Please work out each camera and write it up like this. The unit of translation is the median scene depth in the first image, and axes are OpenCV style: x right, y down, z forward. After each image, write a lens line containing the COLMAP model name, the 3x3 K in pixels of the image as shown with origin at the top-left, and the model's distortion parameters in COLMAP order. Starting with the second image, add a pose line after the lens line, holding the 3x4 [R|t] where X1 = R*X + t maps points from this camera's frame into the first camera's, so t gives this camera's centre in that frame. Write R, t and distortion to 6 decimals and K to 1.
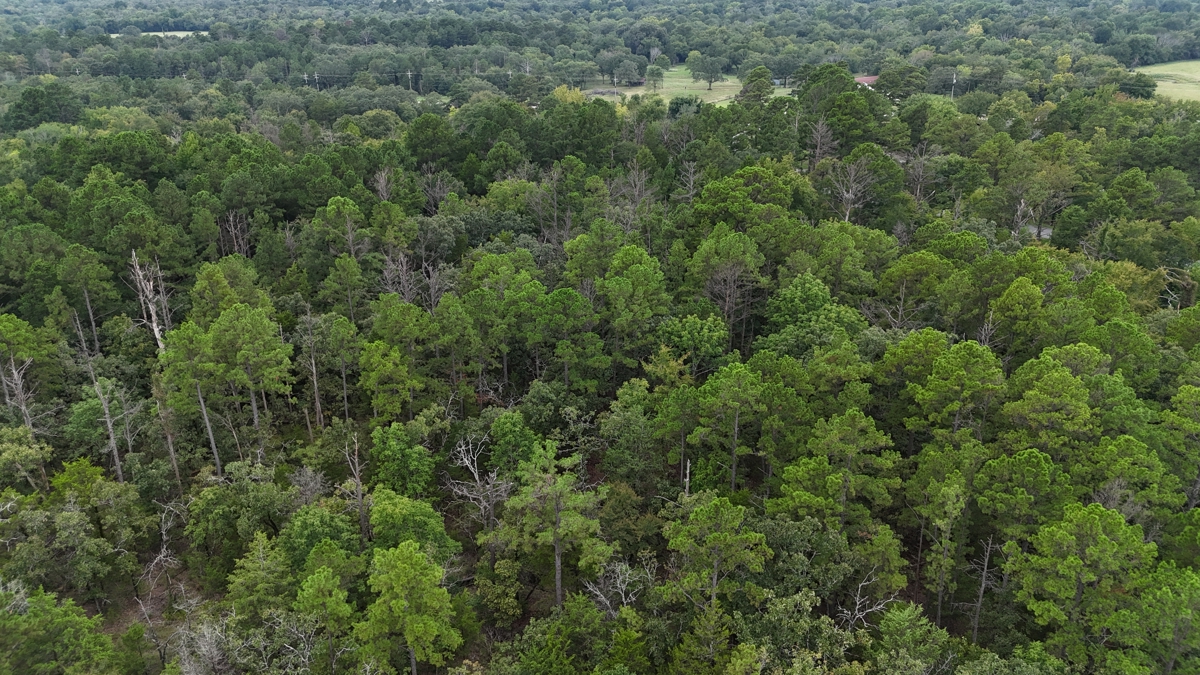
lens RADIAL K [[883.7, 0, 601.0], [0, 883.7, 333.9], [0, 0, 1]] dist [0.064142, -0.055554]
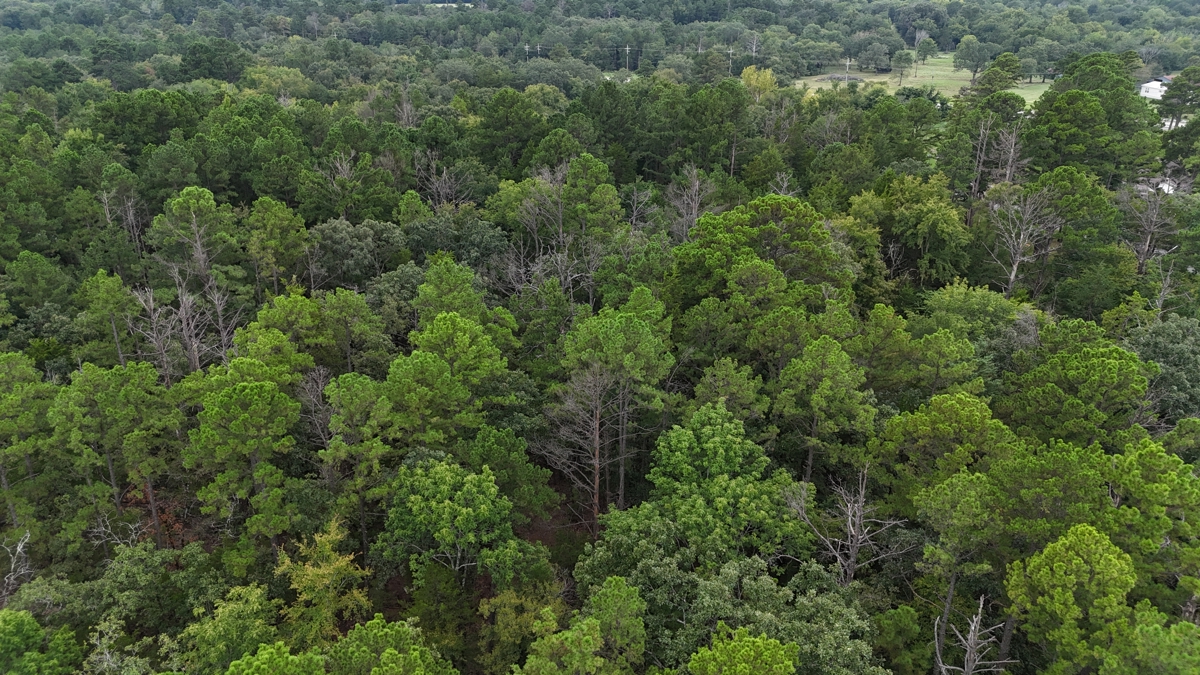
lens RADIAL K [[883.7, 0, 601.0], [0, 883.7, 333.9], [0, 0, 1]] dist [0.064142, -0.055554]
pose [[0.948876, 0.133985, -0.285802, 0.070795], [-0.128706, 0.990982, 0.037266, -0.027827], [0.288218, 0.001423, 0.957564, 0.101775]]
